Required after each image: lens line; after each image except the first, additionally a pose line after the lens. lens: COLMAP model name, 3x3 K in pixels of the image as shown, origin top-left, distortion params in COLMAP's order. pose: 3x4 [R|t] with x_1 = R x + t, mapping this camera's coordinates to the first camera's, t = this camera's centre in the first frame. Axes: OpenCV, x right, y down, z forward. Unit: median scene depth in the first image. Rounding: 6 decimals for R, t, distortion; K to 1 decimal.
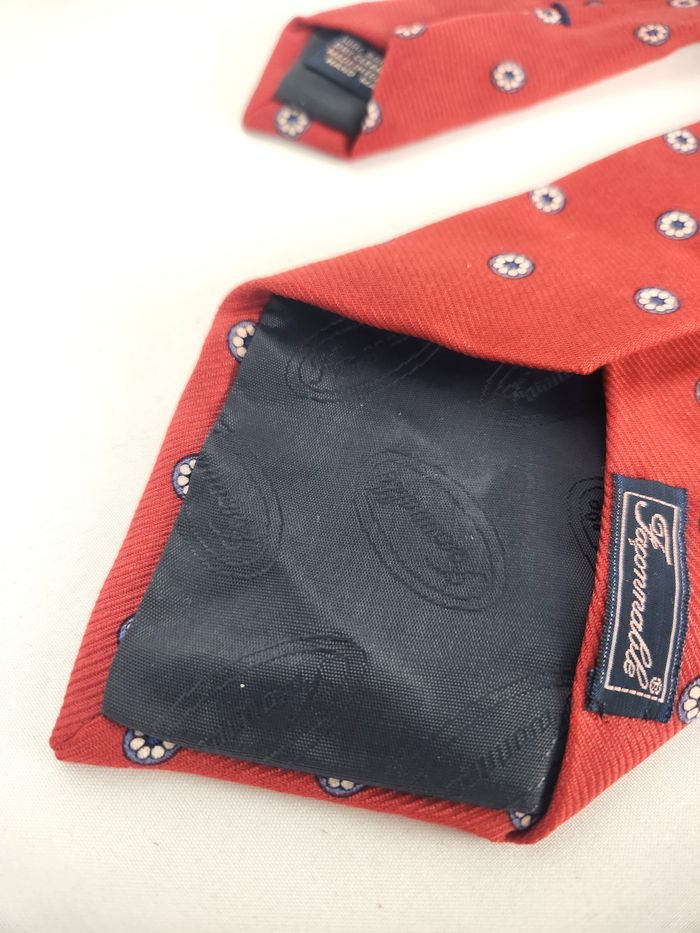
lens RADIAL K [[623.7, 0, 350.0], [0, 623.7, 466.5], [0, 0, 1]] dist [-0.005444, -0.003144]
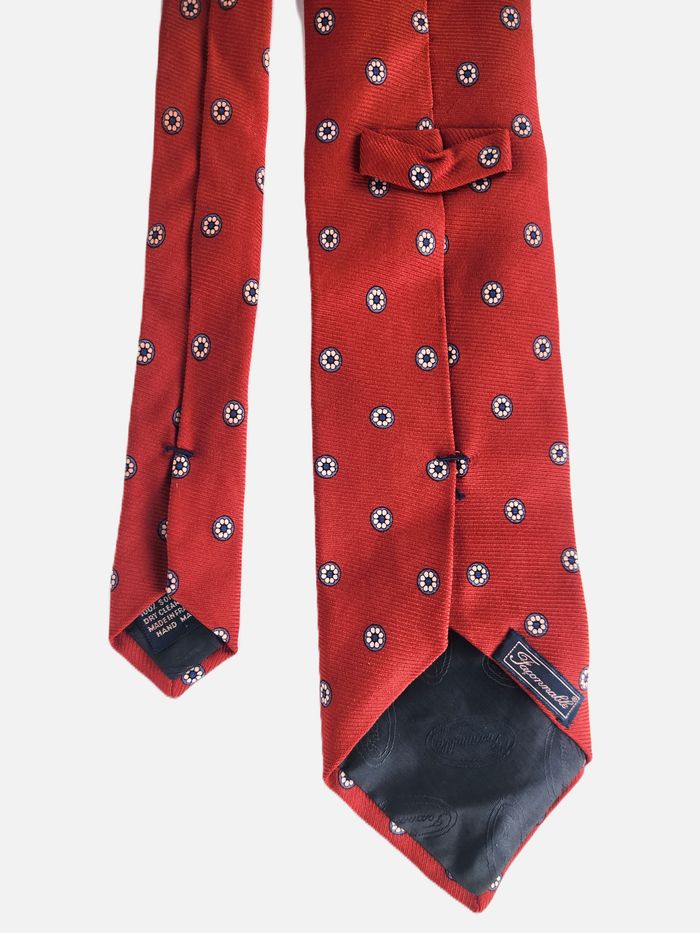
lens RADIAL K [[623.7, 0, 350.0], [0, 623.7, 466.5], [0, 0, 1]] dist [-0.005444, -0.003144]
pose [[0.471326, -0.881663, 0.022869, 0.498001], [0.792954, 0.434969, 0.426645, -1.093042], [-0.386104, -0.182955, 0.904130, -0.439217]]
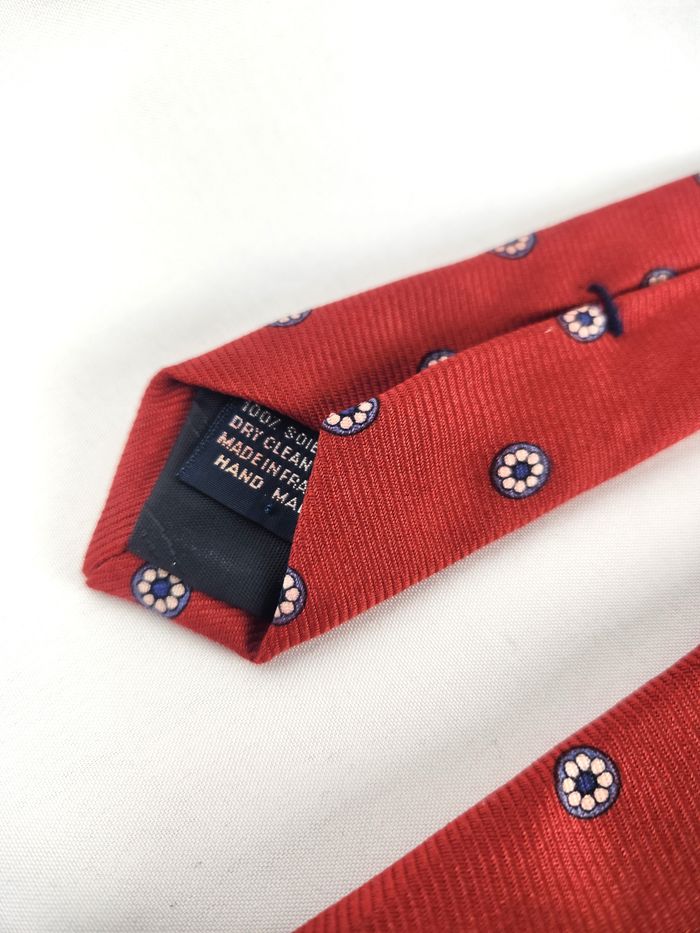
lens RADIAL K [[623.7, 0, 350.0], [0, 623.7, 466.5], [0, 0, 1]] dist [-0.005444, -0.003144]
pose [[0.998392, -0.038961, -0.041176, 0.116809], [0.041313, 0.997468, 0.057884, -0.674237], [0.038816, -0.059492, 0.997474, 0.403010]]
